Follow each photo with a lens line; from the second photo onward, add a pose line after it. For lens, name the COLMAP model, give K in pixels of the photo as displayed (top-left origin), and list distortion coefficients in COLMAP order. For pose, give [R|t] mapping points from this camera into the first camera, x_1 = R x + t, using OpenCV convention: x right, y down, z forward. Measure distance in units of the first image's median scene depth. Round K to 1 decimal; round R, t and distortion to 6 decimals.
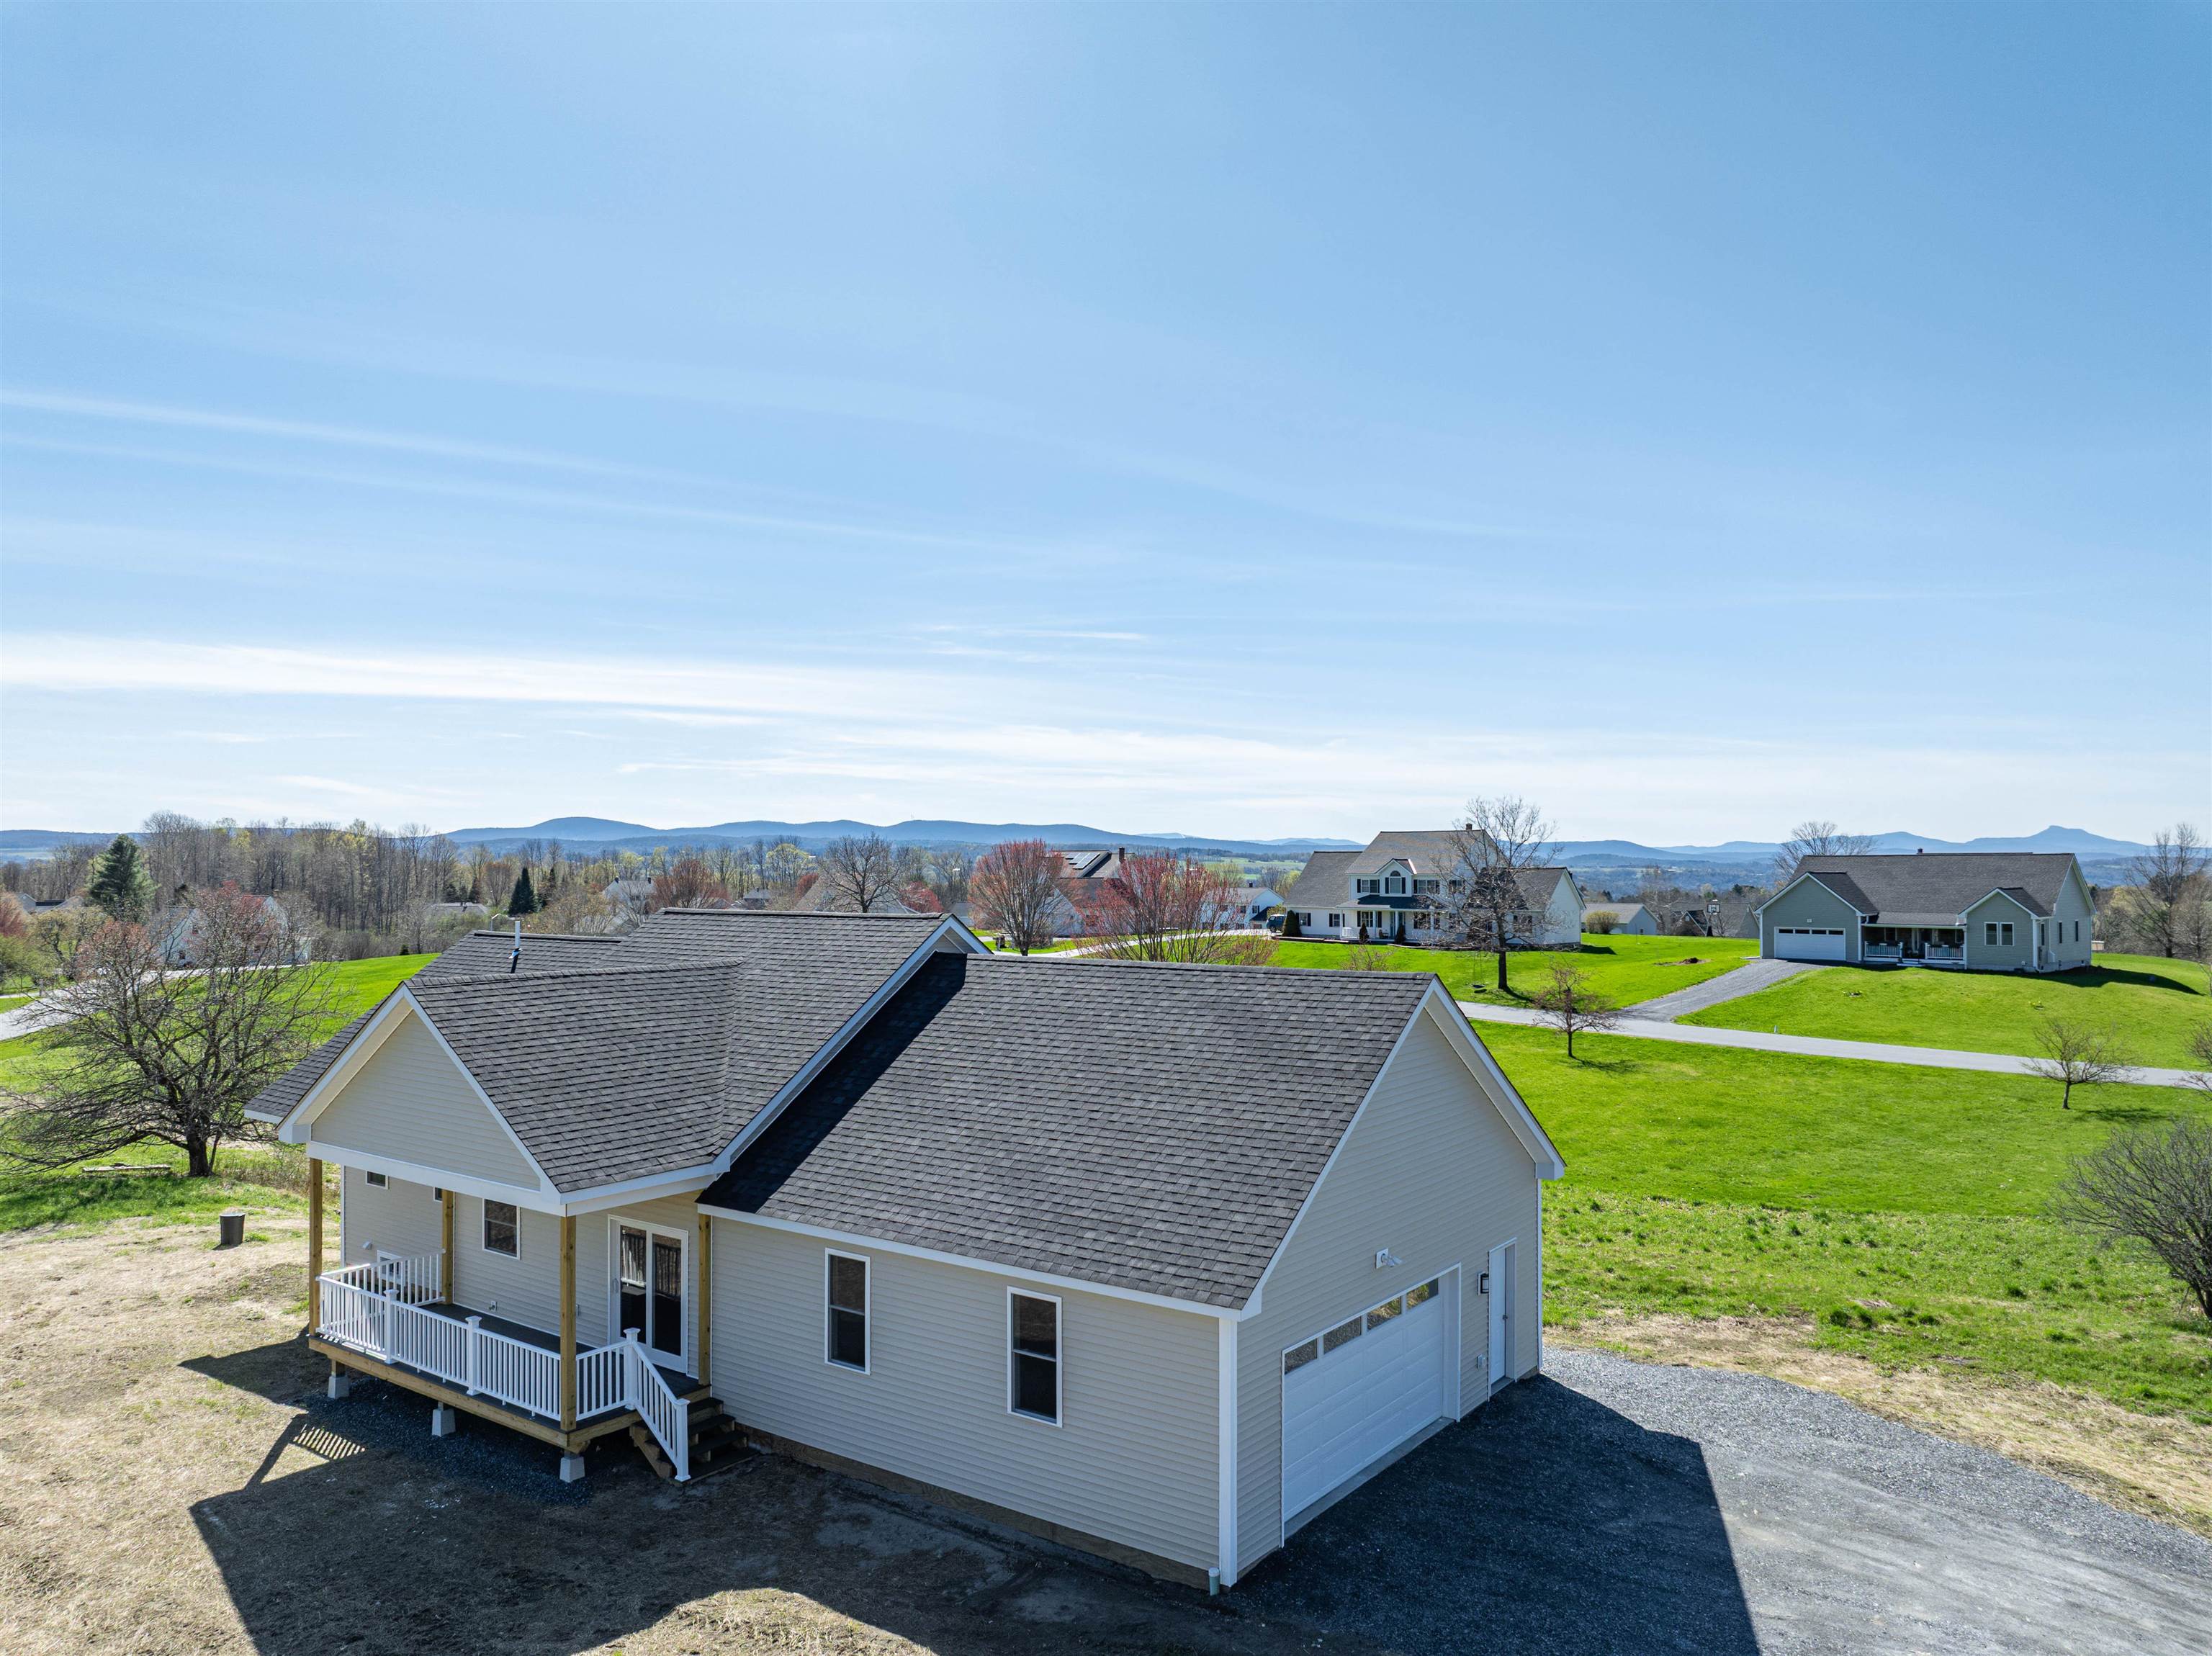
lens RADIAL K [[1570.8, 0, 1116.6], [0, 1570.8, 823.8], [0, 0, 1]] dist [-0.058883, 0.015736]
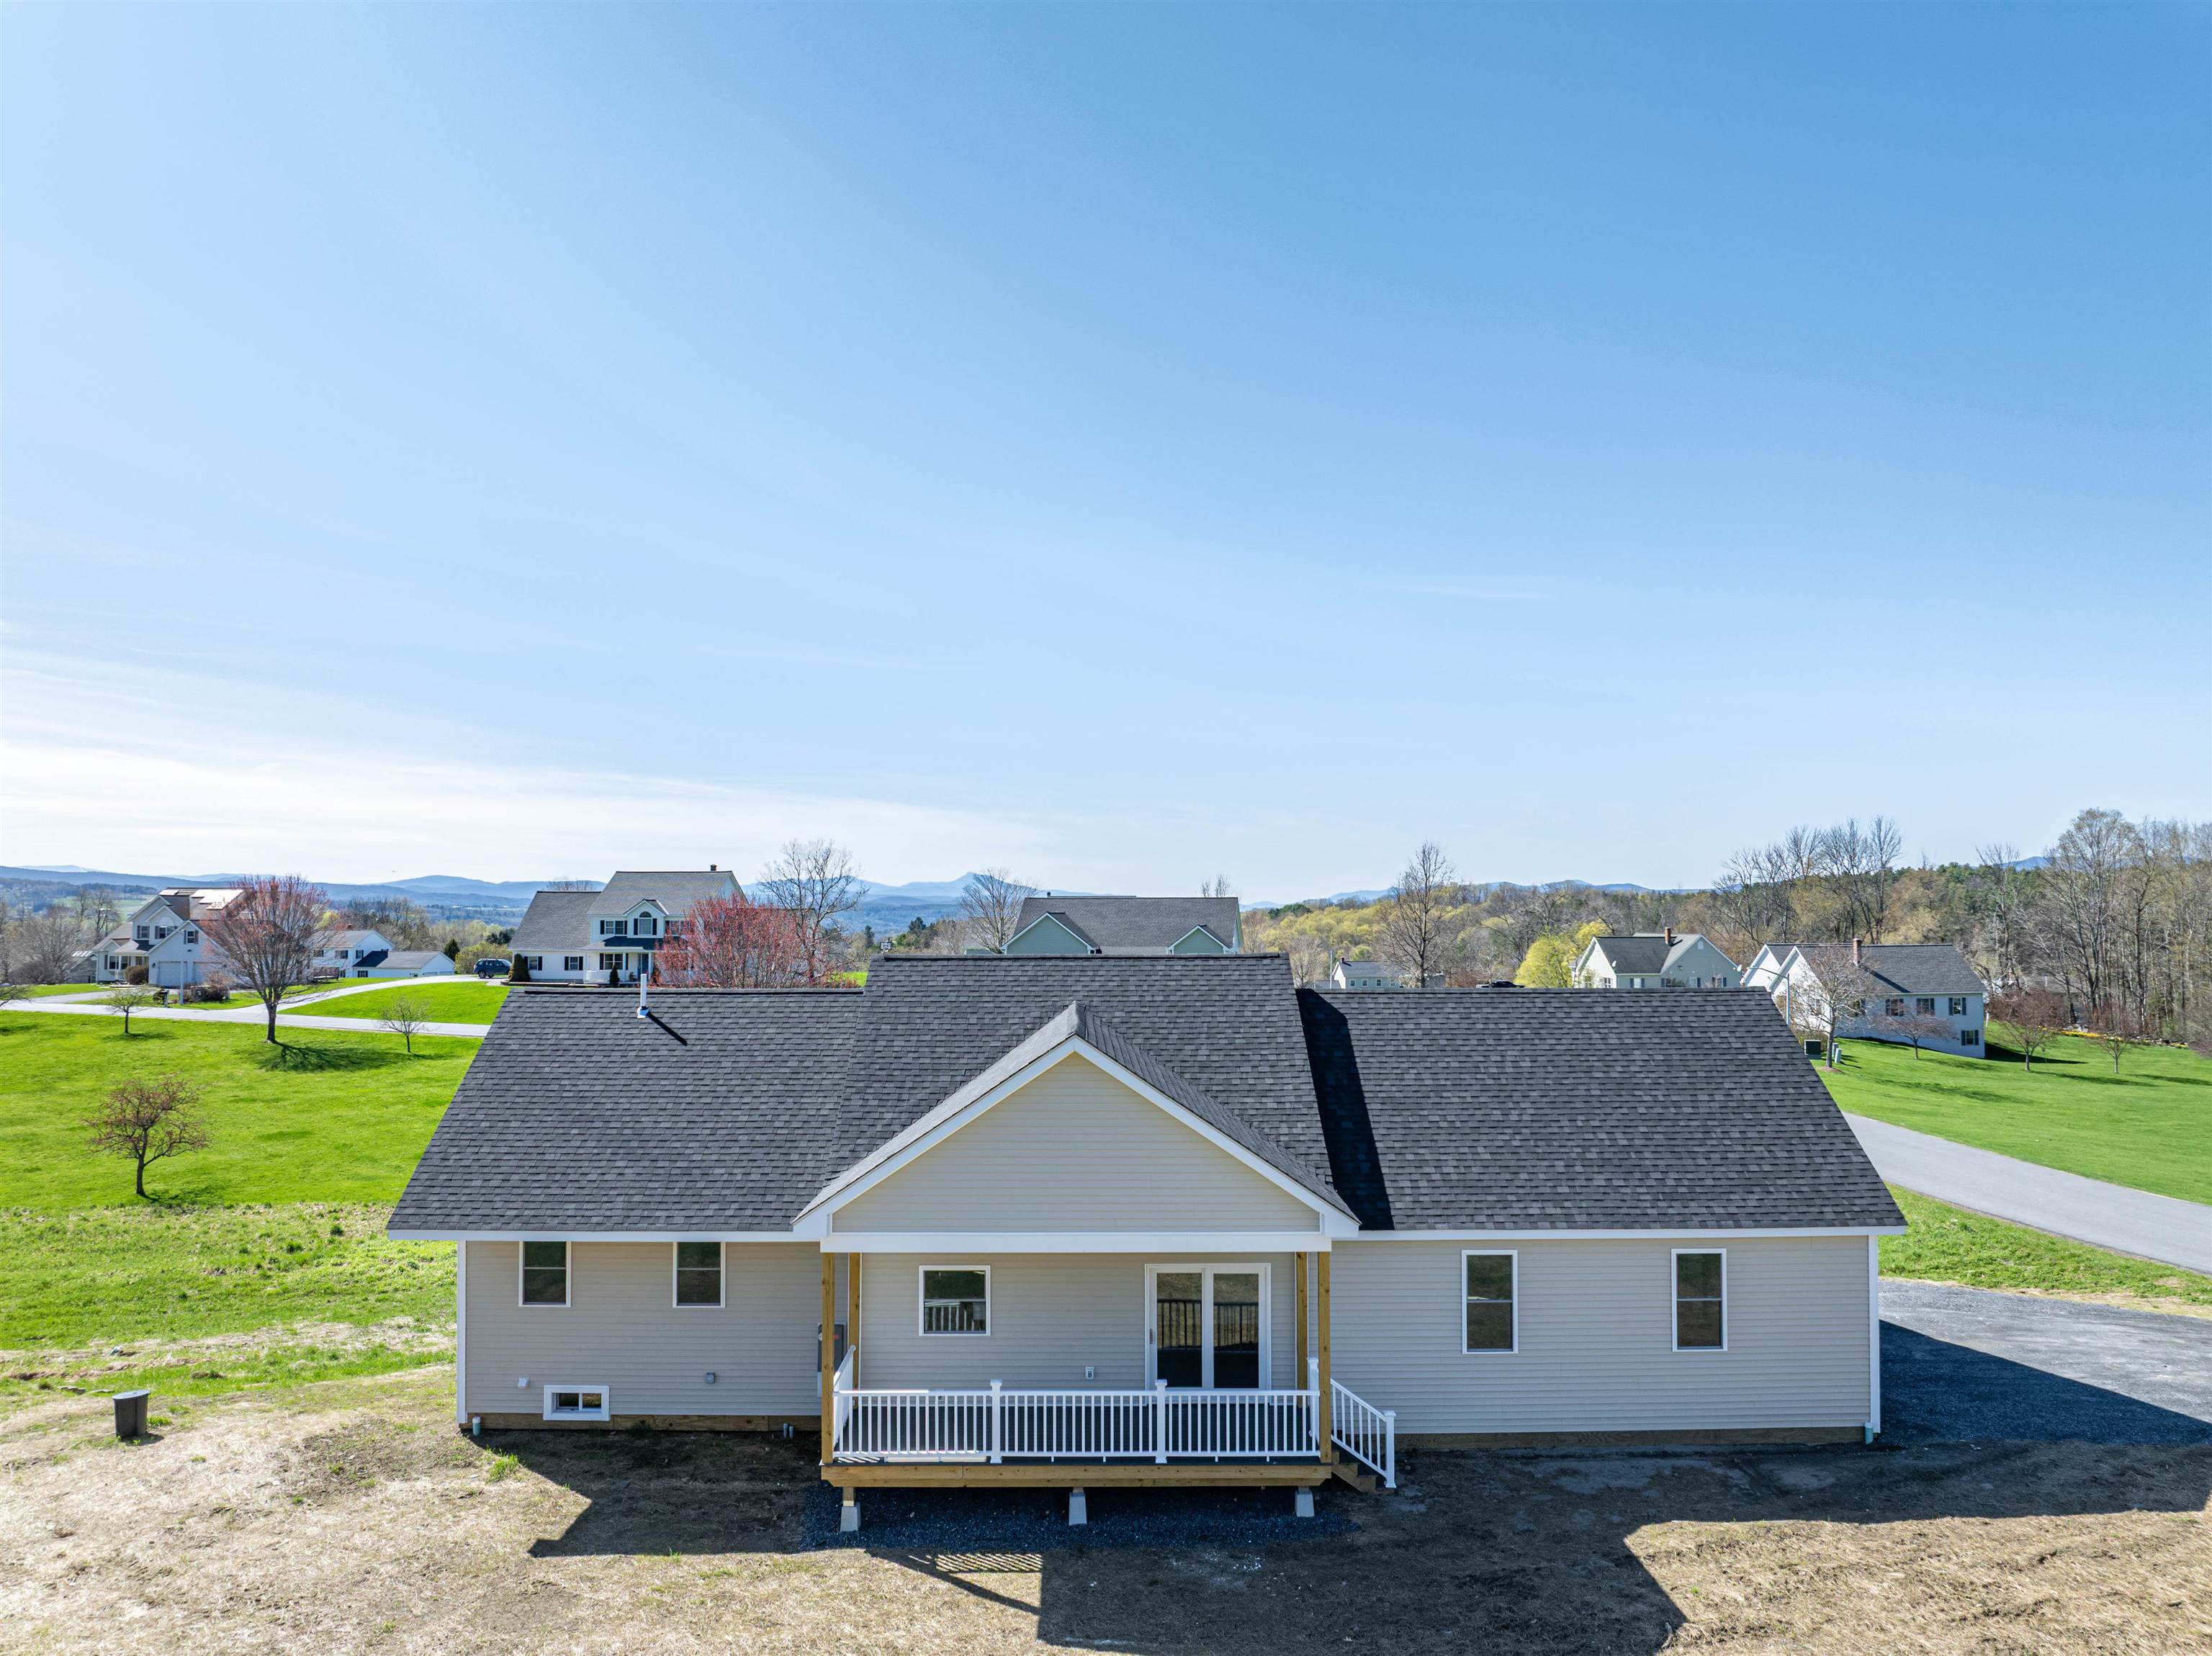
lens RADIAL K [[1570.8, 0, 1113.8], [0, 1570.8, 820.4], [0, 0, 1]] dist [-0.058883, 0.015736]
pose [[0.805015, 0.031023, 0.592443, -0.895426], [-0.014280, 0.999356, -0.032927, 0.004798], [-0.593083, 0.018047, 0.804939, 0.207914]]
